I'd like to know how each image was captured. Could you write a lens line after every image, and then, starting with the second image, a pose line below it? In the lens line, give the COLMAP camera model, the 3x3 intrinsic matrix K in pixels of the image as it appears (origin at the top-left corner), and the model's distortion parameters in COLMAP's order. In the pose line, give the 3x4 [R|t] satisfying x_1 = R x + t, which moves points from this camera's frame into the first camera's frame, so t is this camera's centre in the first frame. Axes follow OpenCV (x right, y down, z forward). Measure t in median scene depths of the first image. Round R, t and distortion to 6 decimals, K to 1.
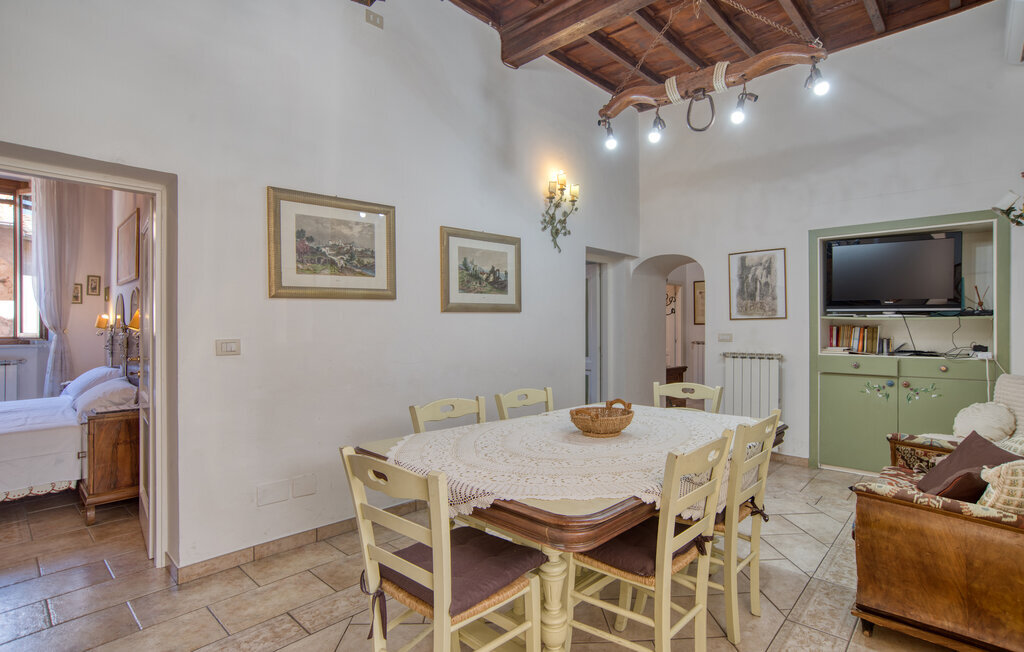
lens RADIAL K [[511.3, 0, 601.8], [0, 511.3, 321.4], [0, 0, 1]] dist [-0.056896, 0.012464]
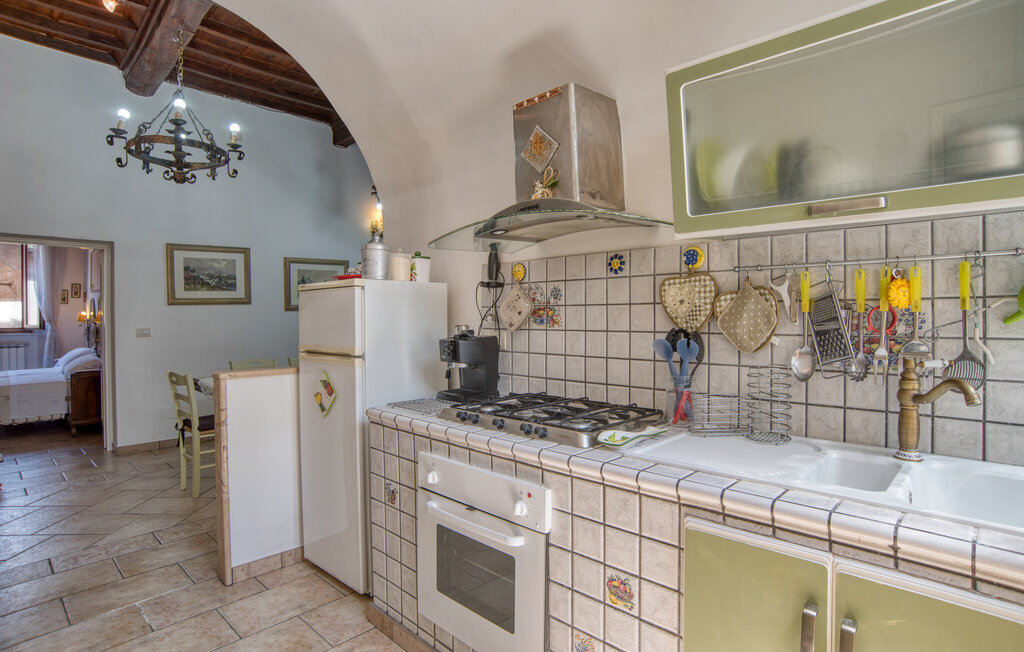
lens RADIAL K [[511.3, 0, 560.2], [0, 511.3, 318.4], [0, 0, 1]] dist [-0.056896, 0.012464]
pose [[0.999548, 0.000092, -0.030071, 0.473858], [0.000201, 0.999953, 0.009712, -0.008856], [0.030071, -0.009714, 0.999501, -0.440732]]
